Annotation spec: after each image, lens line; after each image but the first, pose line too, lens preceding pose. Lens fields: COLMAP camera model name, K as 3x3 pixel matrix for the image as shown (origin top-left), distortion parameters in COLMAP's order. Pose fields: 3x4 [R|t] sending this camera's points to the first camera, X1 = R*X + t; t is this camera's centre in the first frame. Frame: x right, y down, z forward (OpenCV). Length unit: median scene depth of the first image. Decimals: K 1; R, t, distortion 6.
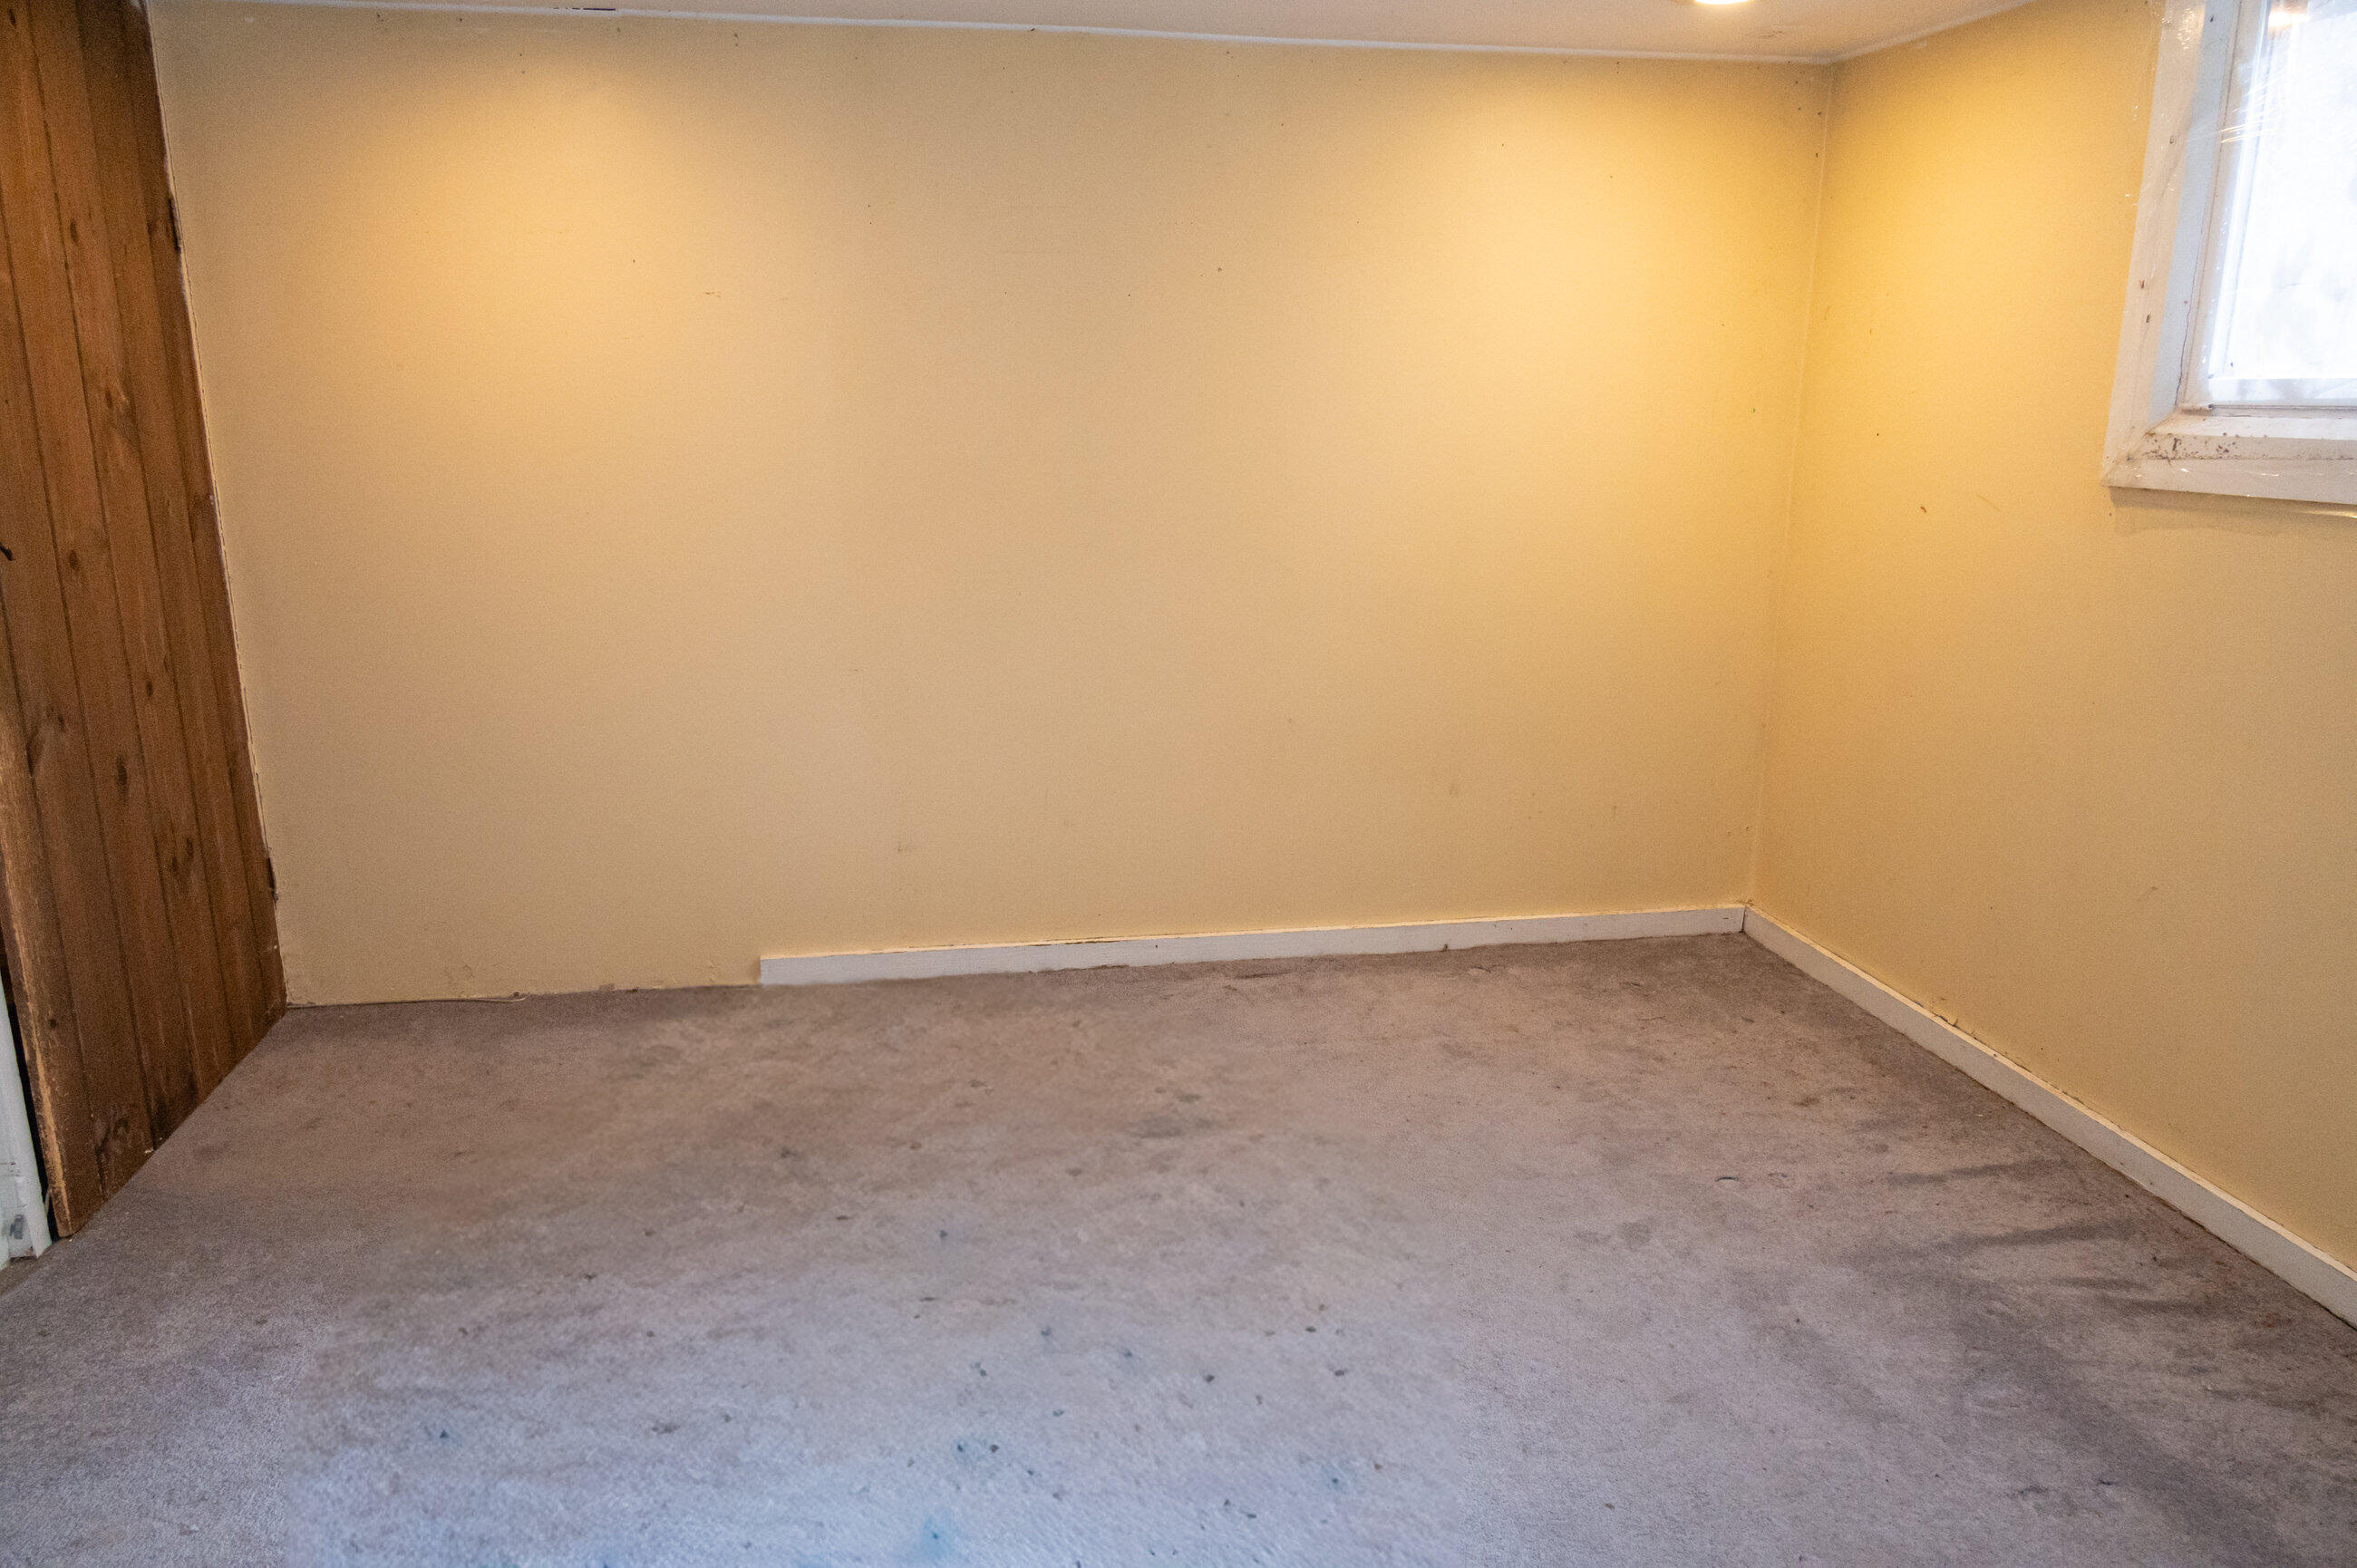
lens RADIAL K [[1563.5, 0, 1179.1], [0, 1563.5, 780.3], [0, 0, 1]] dist [-0.001903, -0.002309]
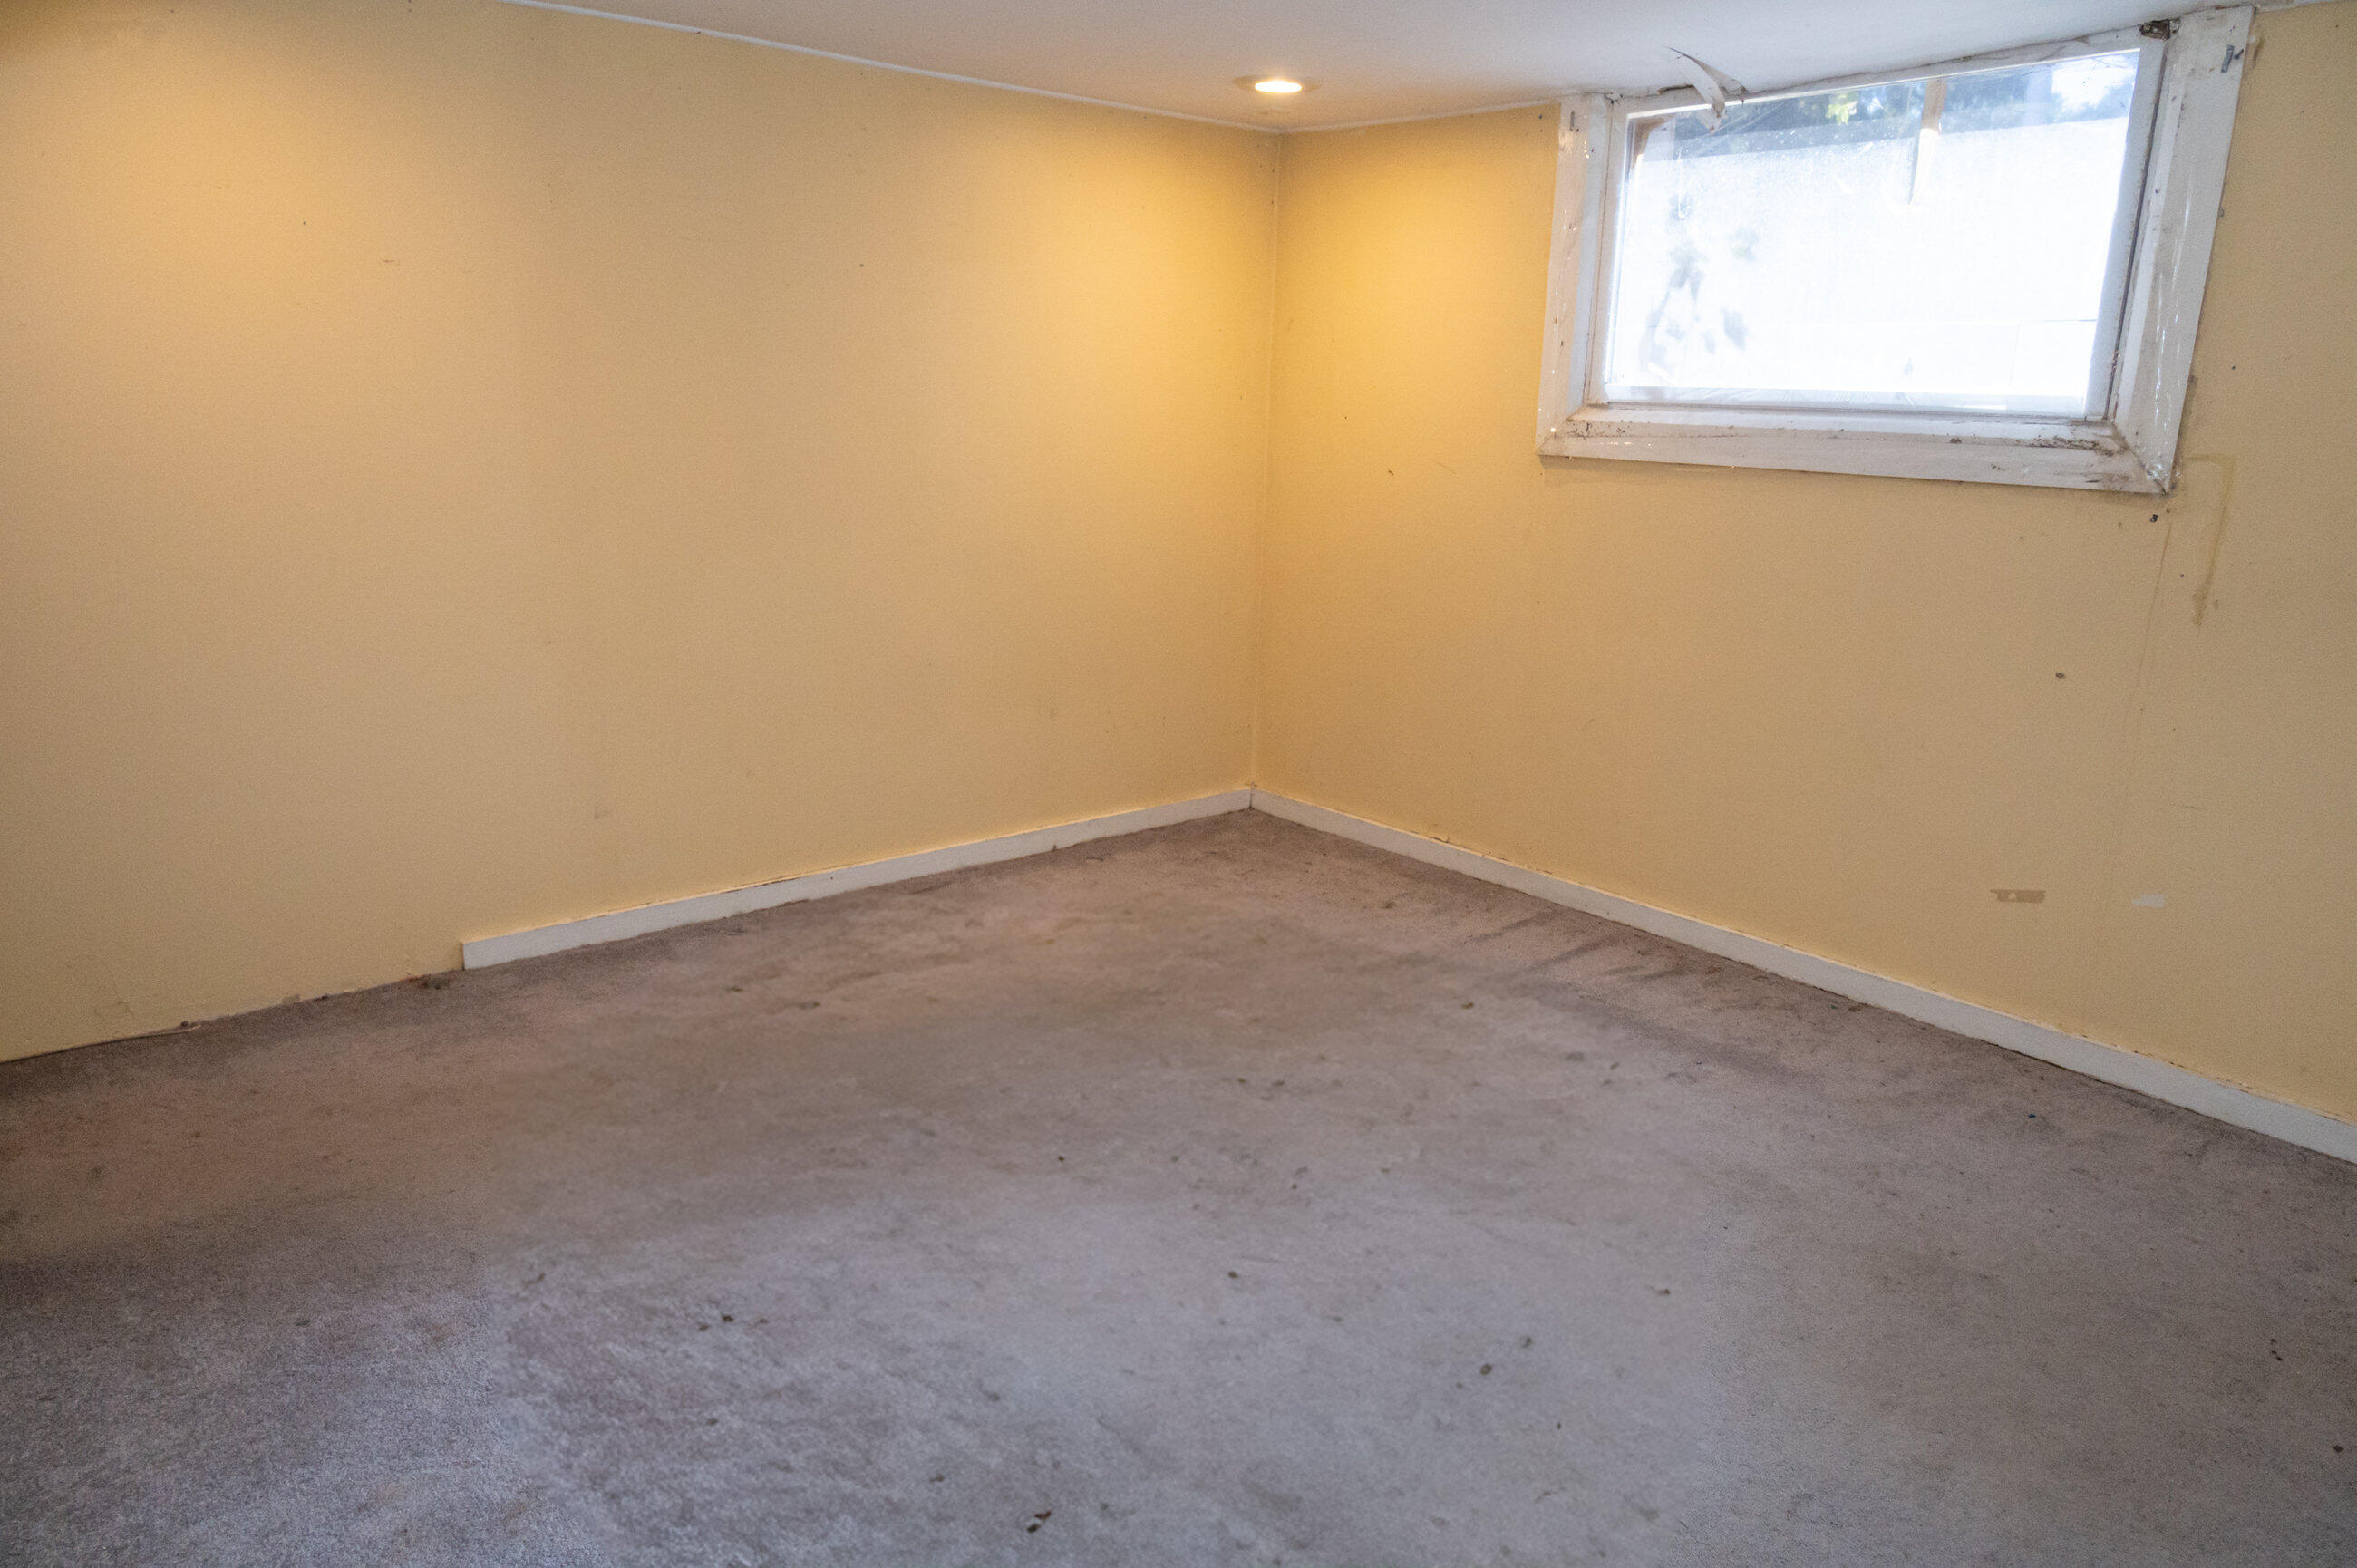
lens RADIAL K [[1563.5, 0, 1181.8], [0, 1563.5, 777.5], [0, 0, 1]] dist [-0.001903, -0.002309]
pose [[0.852770, -0.107709, 0.511060, -0.486255], [0.101415, 0.994029, 0.040274, 0.022267], [-0.512346, 0.017484, 0.858601, -0.097073]]
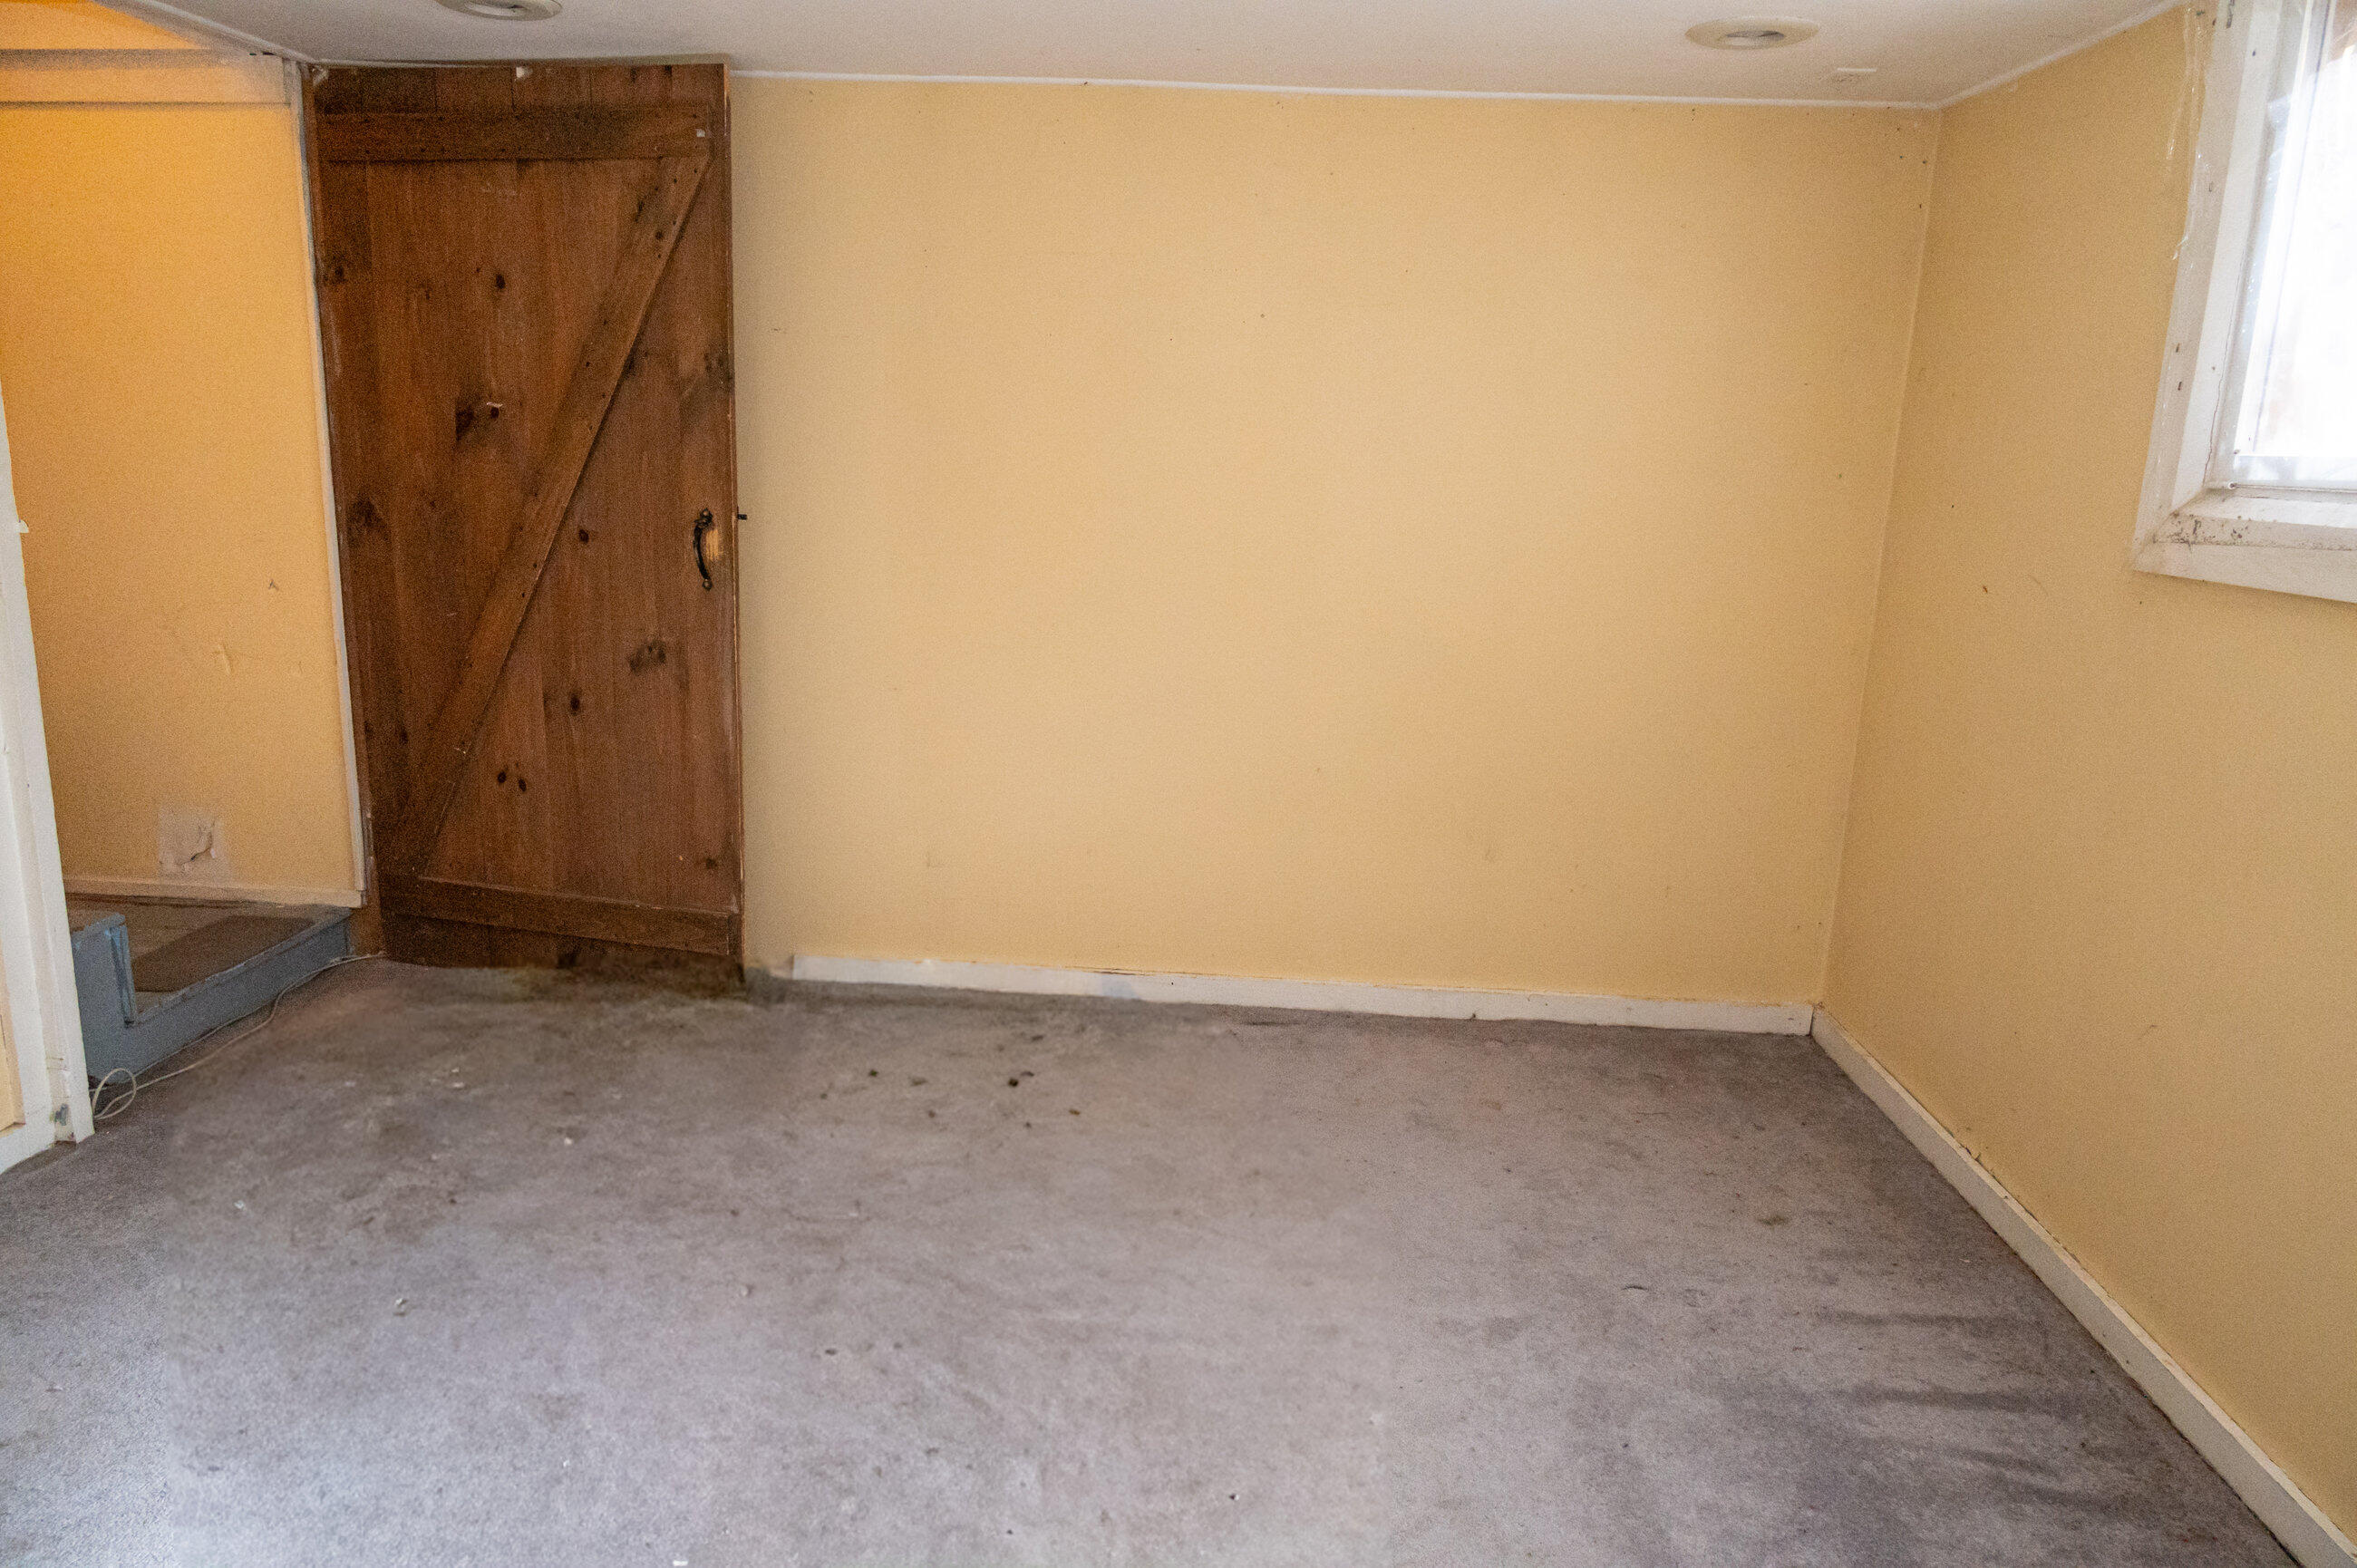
lens RADIAL K [[1563.5, 0, 1180.1], [0, 1563.5, 777.3], [0, 0, 1]] dist [-0.001903, -0.002309]
pose [[0.976119, 0.076883, -0.203177, 0.249433], [-0.082981, 0.996316, -0.021654, -0.006139], [0.200764, 0.037996, 0.978903, 0.020344]]
